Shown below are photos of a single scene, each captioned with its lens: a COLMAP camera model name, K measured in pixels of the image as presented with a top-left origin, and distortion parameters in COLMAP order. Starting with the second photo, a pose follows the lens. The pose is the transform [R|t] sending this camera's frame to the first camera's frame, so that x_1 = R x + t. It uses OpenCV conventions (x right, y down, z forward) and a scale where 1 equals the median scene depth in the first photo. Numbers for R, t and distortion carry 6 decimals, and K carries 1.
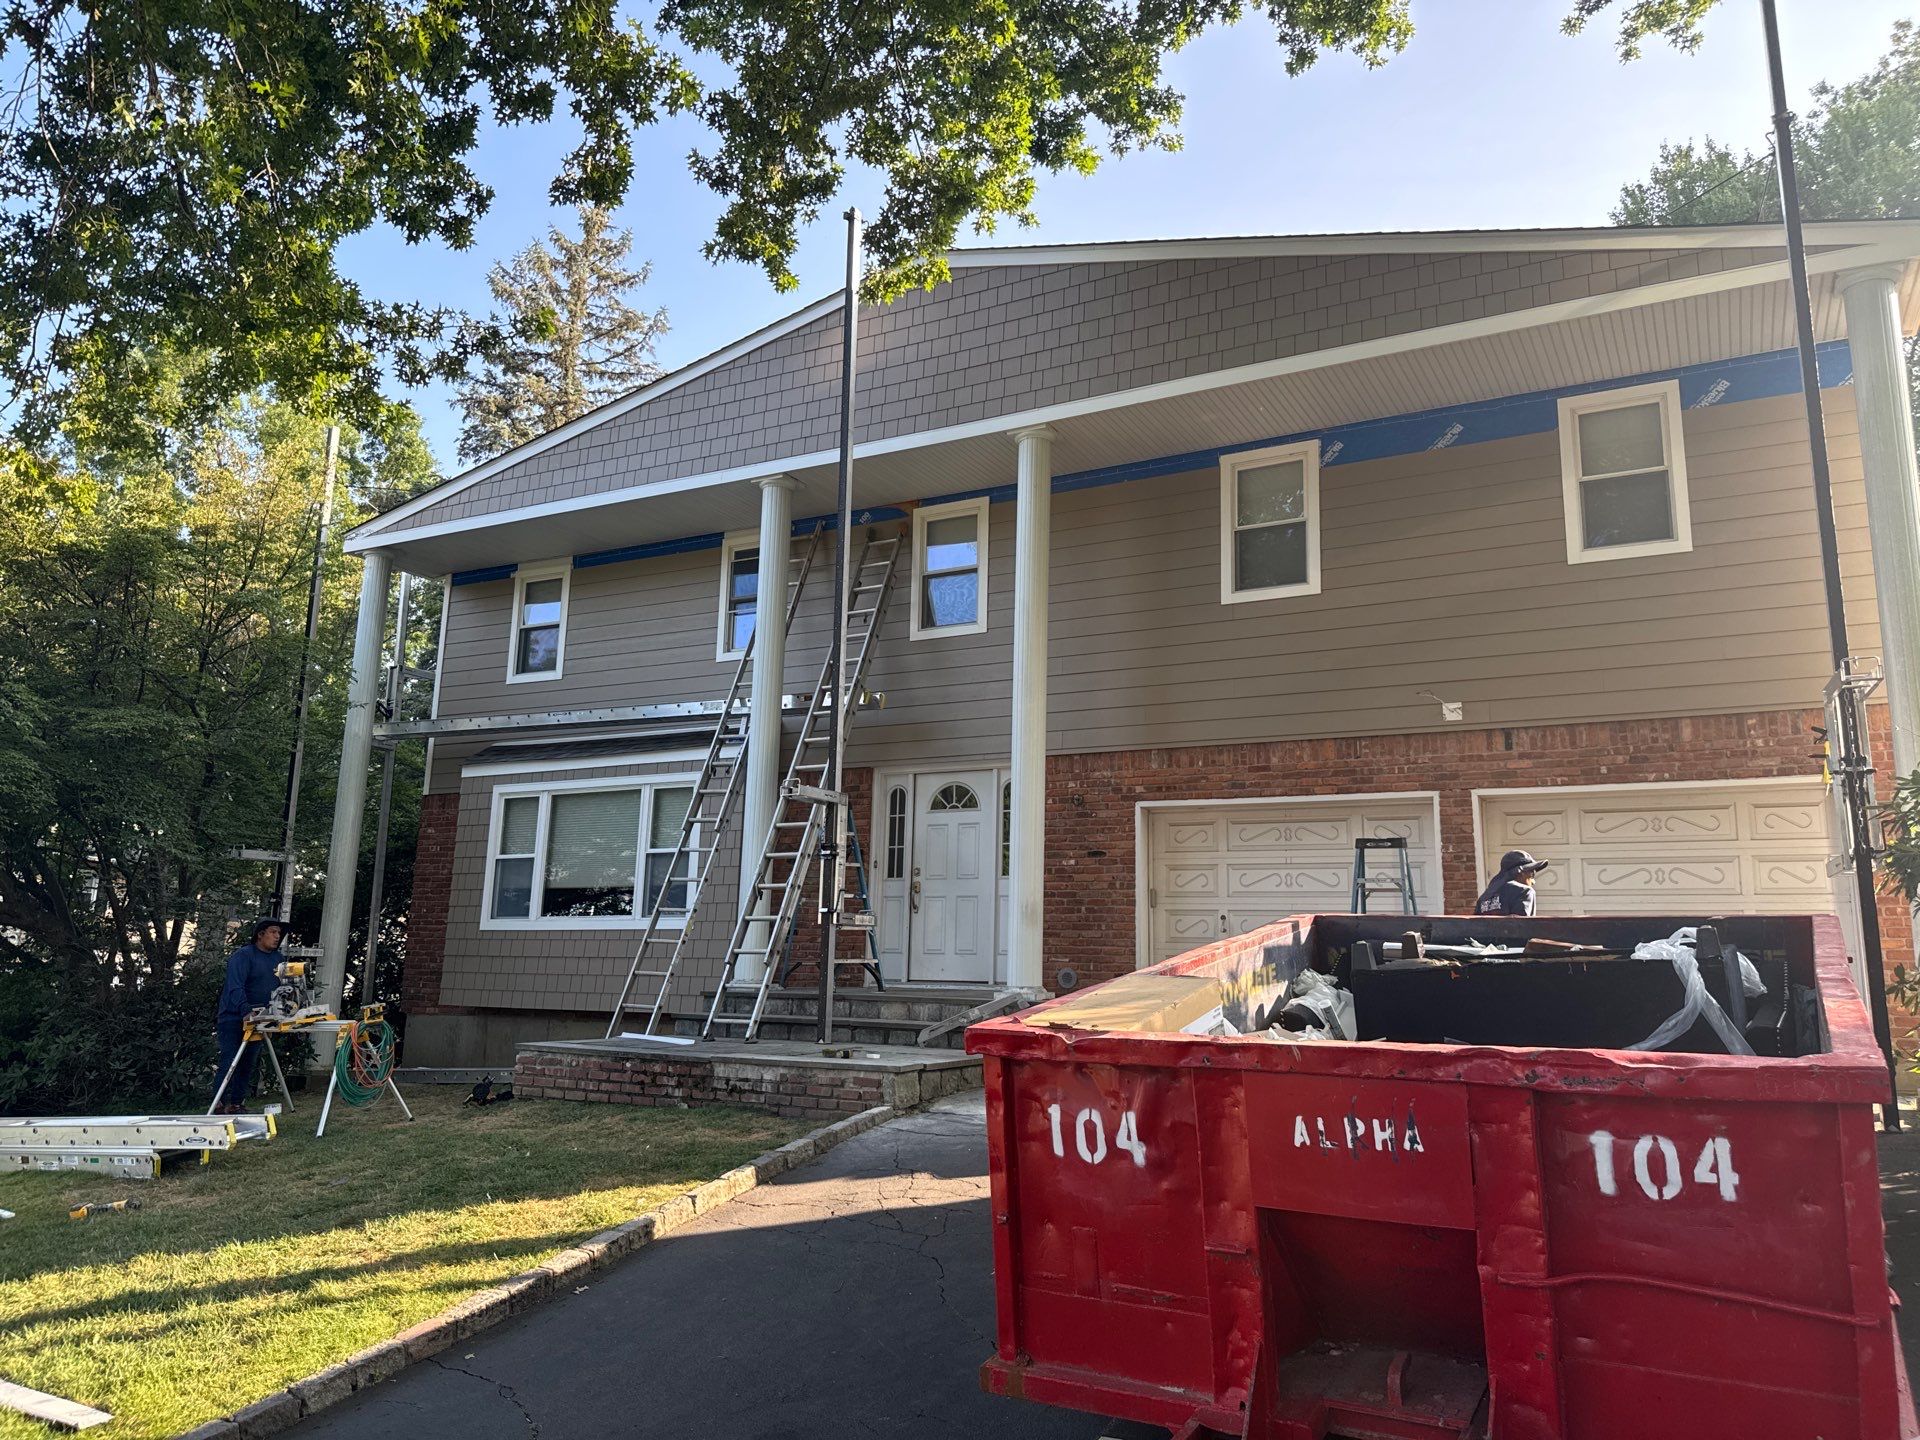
lens RADIAL K [[1303.7, 0, 973.1], [0, 1303.7, 723.4], [0, 0, 1]] dist [0.138876, -0.236707]
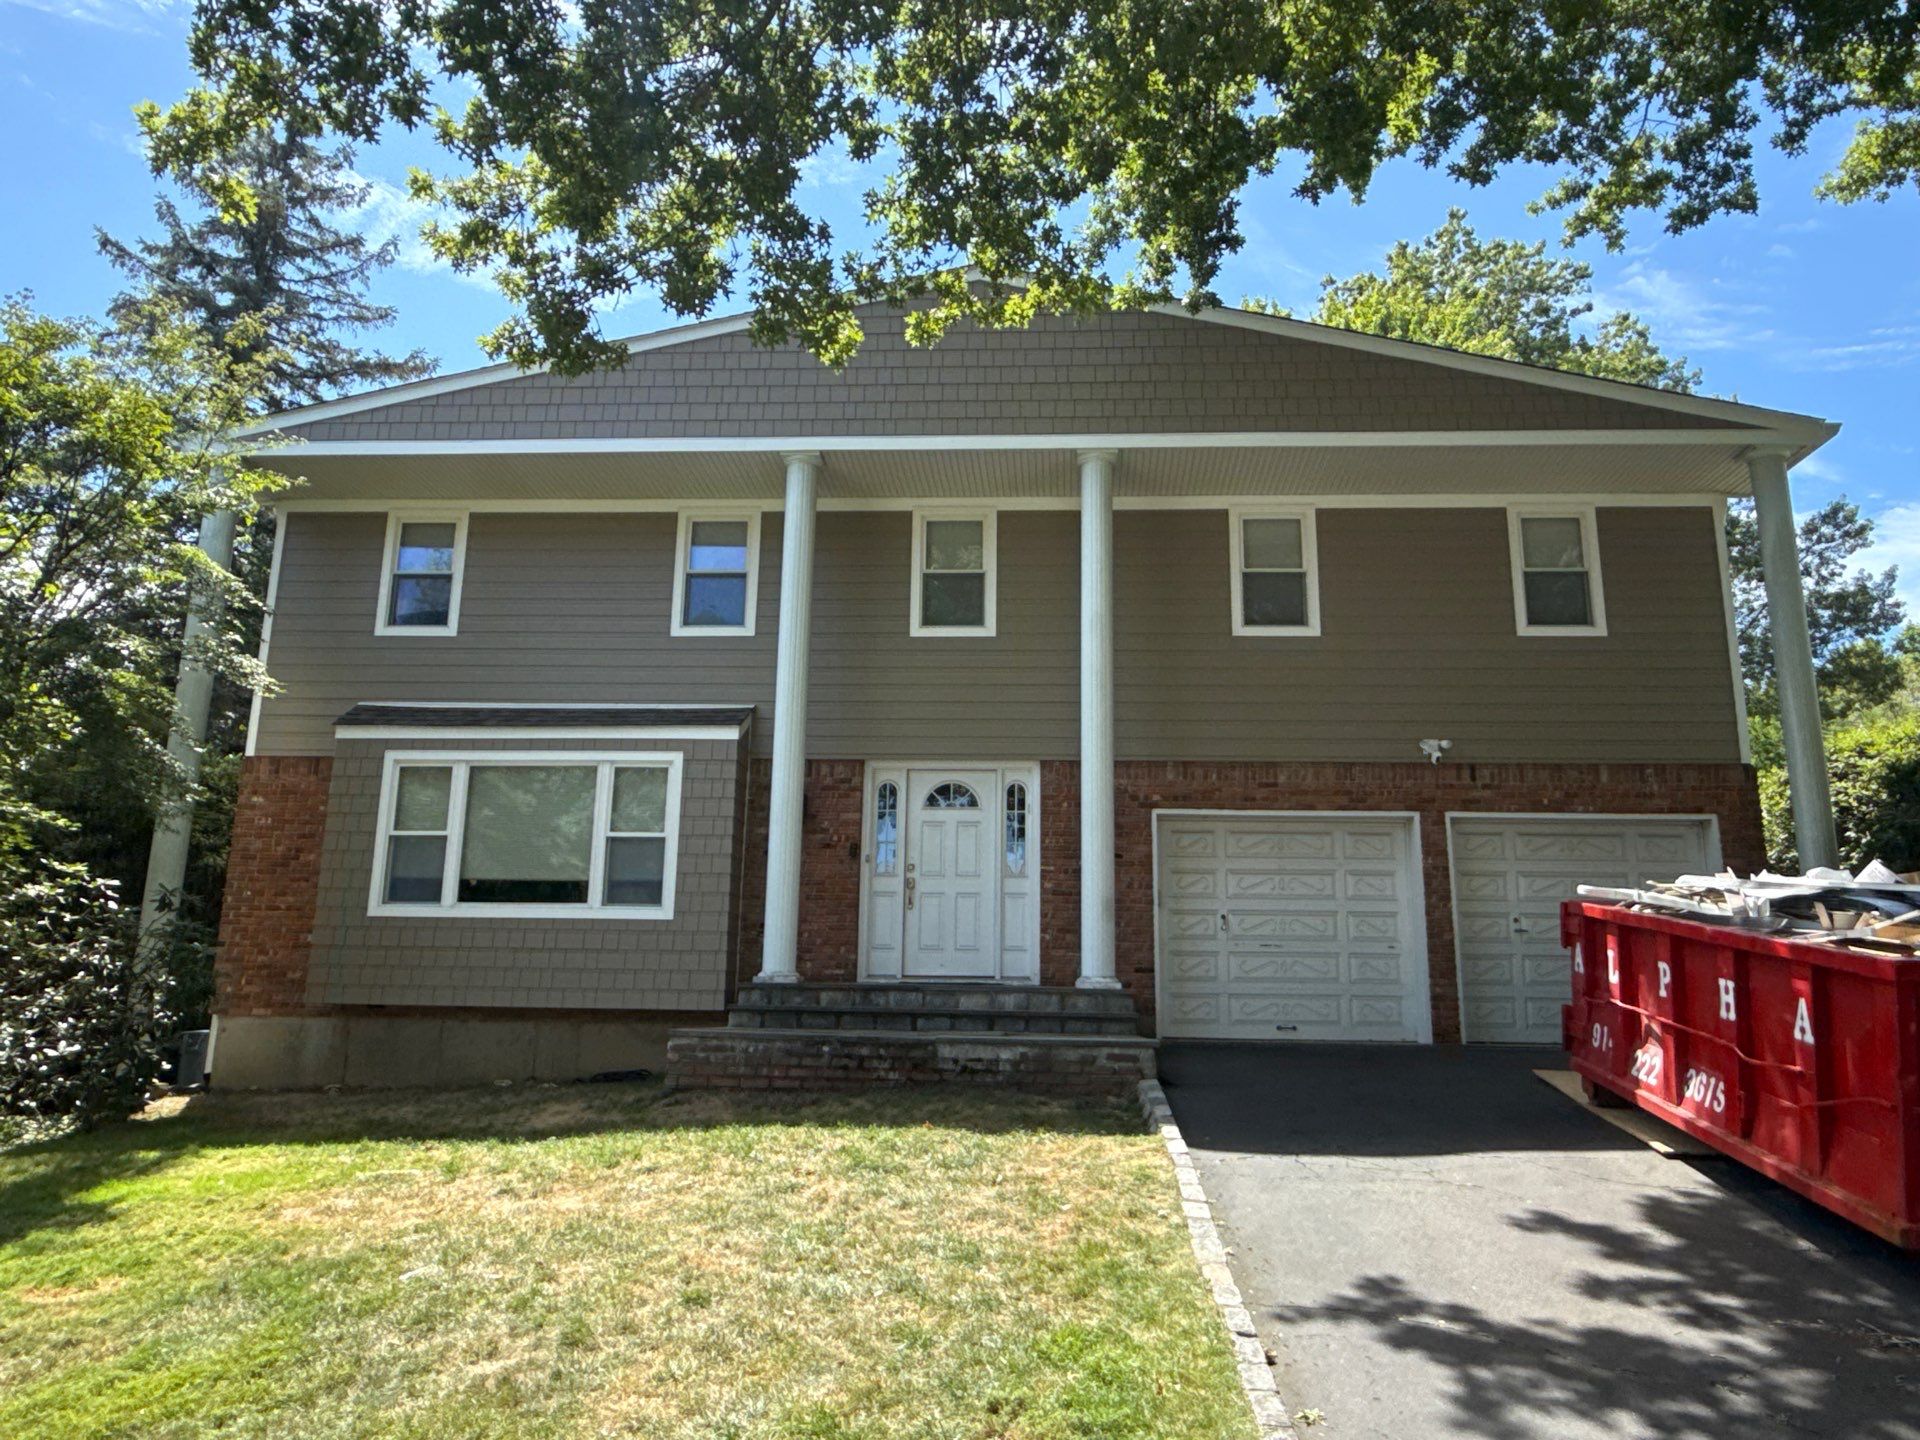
lens RADIAL K [[1295.5, 0, 951.6], [0, 1295.5, 736.6], [0, 0, 1]] dist [0.002469, -0.000437]
pose [[0.907295, 0.081417, 0.412537, -0.483599], [-0.074386, 0.996680, -0.033104, 0.049370], [-0.413862, -0.000652, 0.910339, 0.098056]]
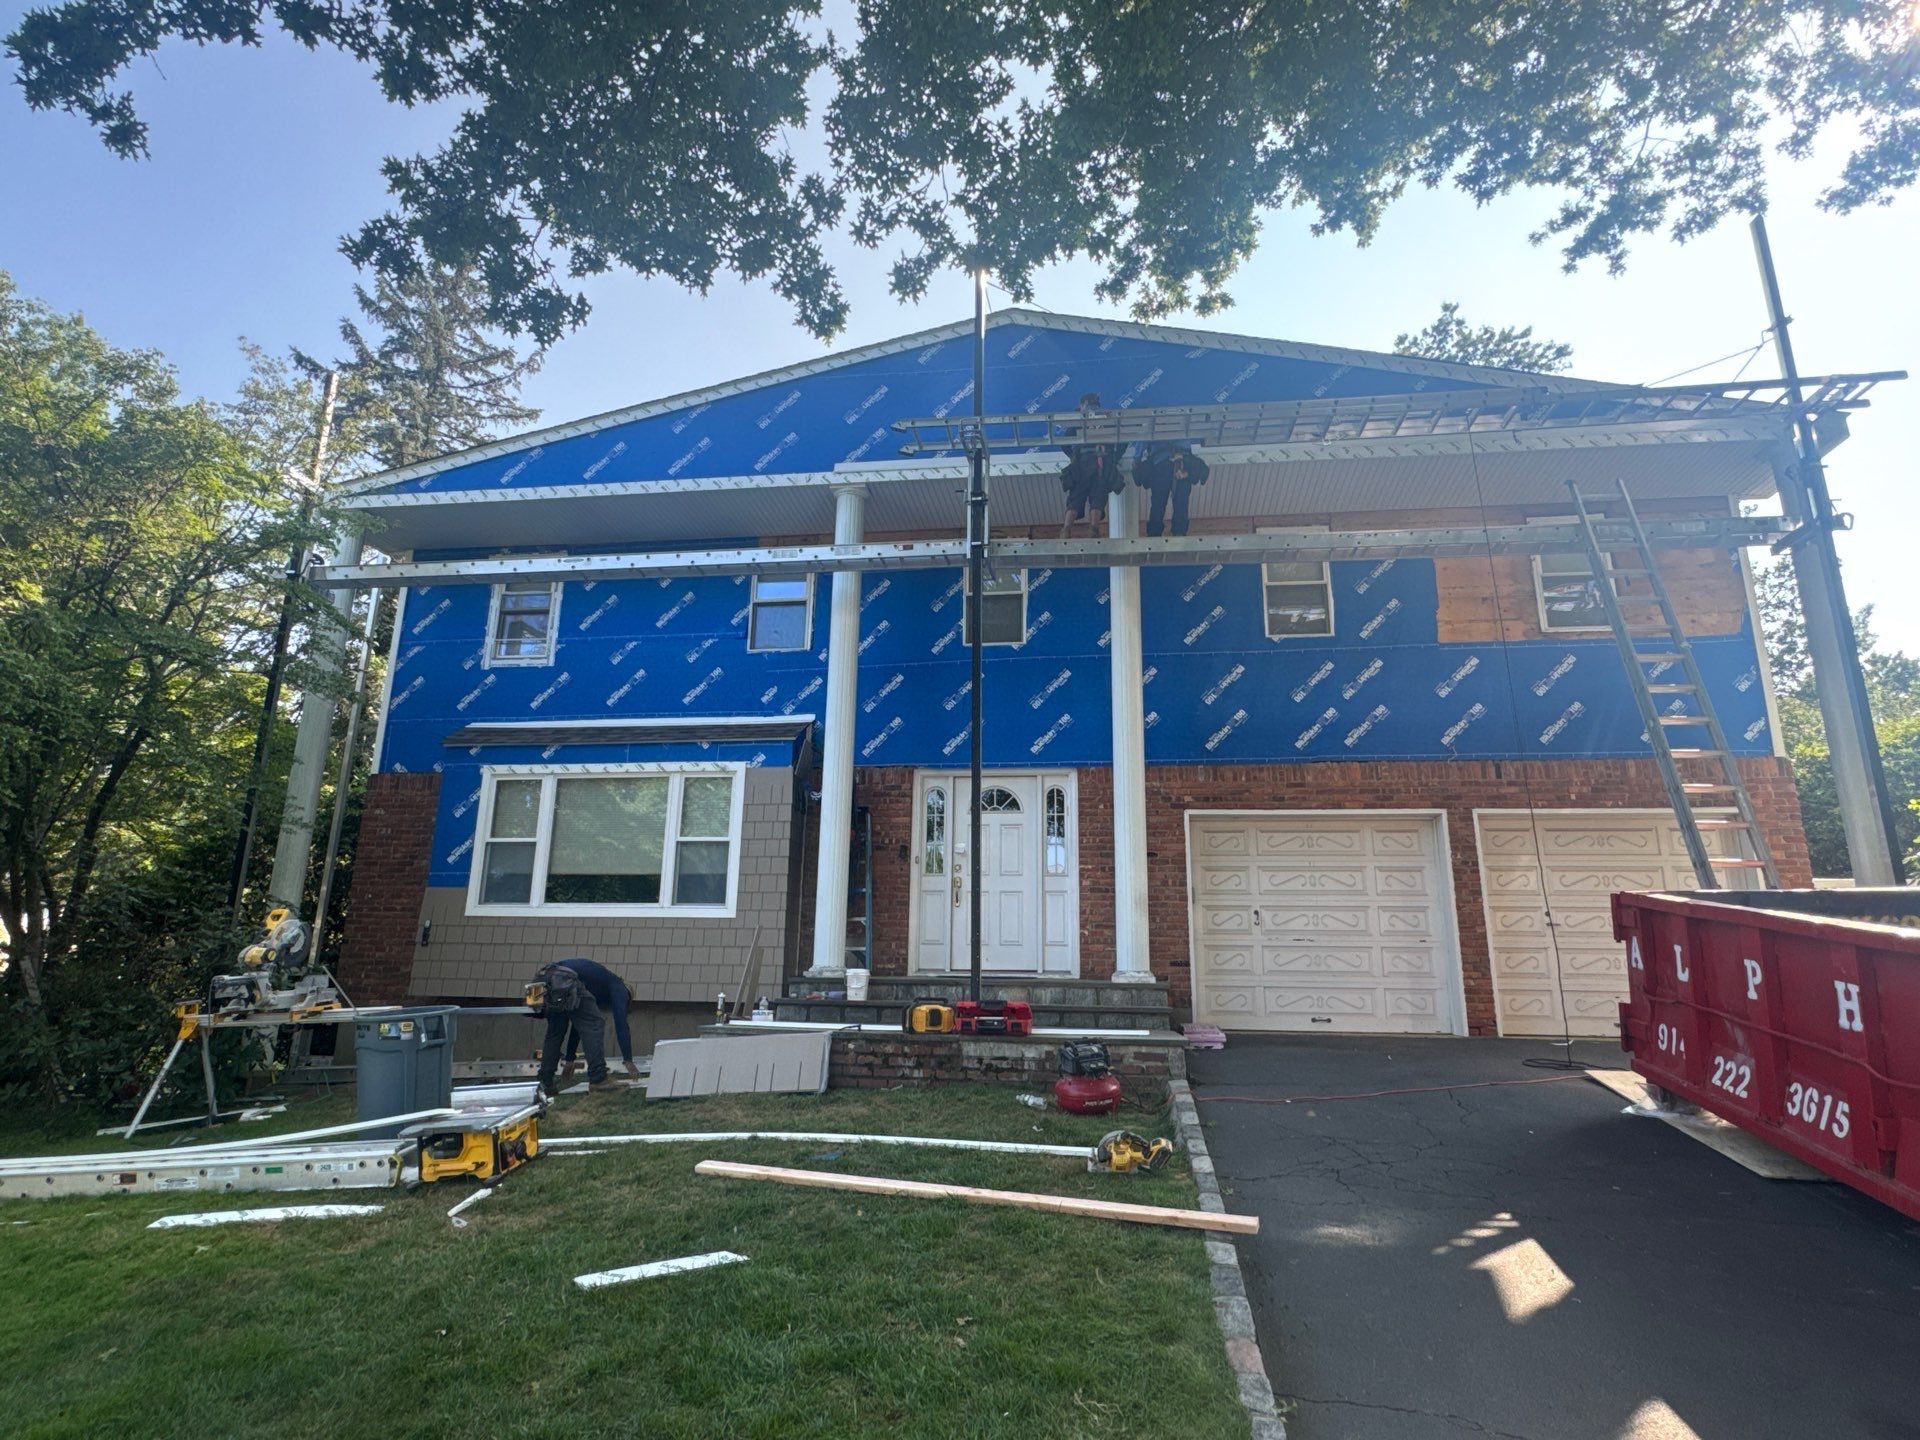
lens RADIAL K [[1050.6, 0, 947.7], [0, 1050.6, 719.7], [0, 0, 1]] dist [-0.001611, 0.000331]
pose [[0.939617, 0.081026, 0.332499, -0.388573], [-0.060164, 0.995546, -0.072582, 0.062397], [-0.336899, 0.048195, 0.940307, 0.211593]]
